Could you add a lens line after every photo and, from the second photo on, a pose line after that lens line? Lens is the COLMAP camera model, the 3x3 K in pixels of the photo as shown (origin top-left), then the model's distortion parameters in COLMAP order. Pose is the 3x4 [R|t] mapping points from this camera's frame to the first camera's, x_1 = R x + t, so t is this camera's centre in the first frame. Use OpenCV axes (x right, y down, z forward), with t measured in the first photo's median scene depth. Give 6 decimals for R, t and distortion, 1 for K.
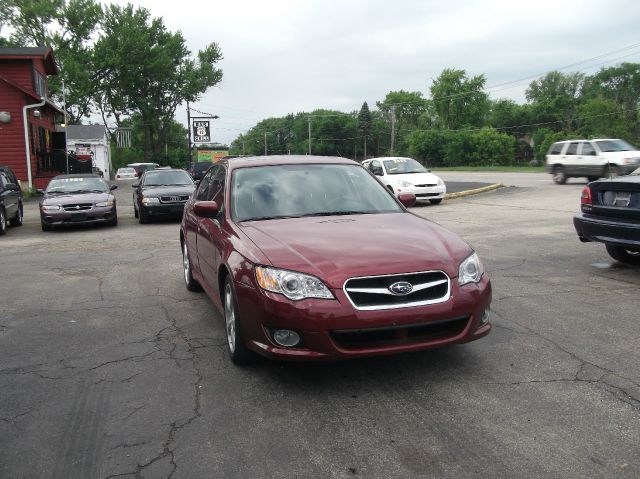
lens RADIAL K [[616.1, 0, 321.4], [0, 616.1, 237.7], [0, 0, 1]] dist [0.013667, 0.000000]
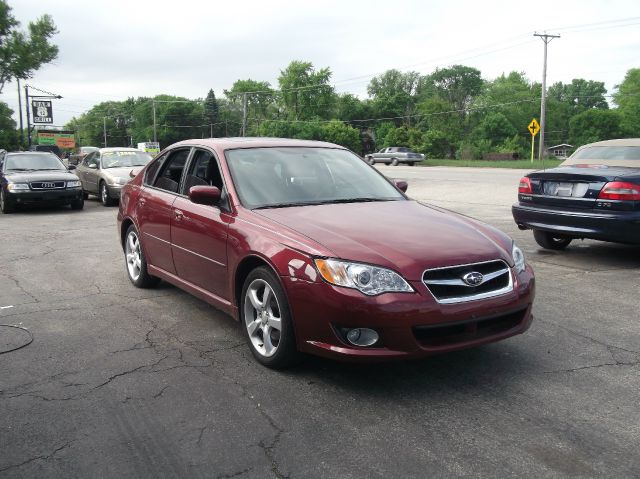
lens RADIAL K [[616.1, 0, 322.0], [0, 616.1, 240.0], [0, 0, 1]] dist [0.013667, 0.000000]
pose [[0.967948, -0.010825, 0.250916, -0.083059], [0.005789, 0.999767, 0.020799, 0.000222], [-0.251082, -0.018679, 0.967785, 0.034651]]
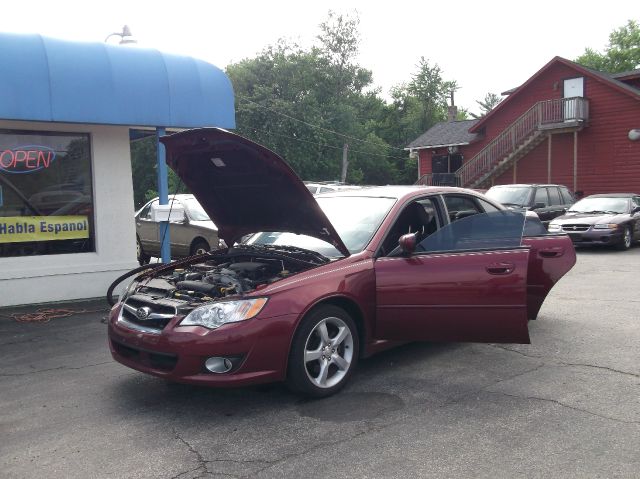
lens RADIAL K [[616.1, 0, 320.6], [0, 616.1, 239.6], [0, 0, 1]] dist [0.013667, 0.000000]
pose [[0.438755, 0.079861, -0.895051, 0.316835], [-0.096279, 0.994487, 0.041538, -0.032377], [0.893434, 0.067949, 0.444025, 0.193908]]
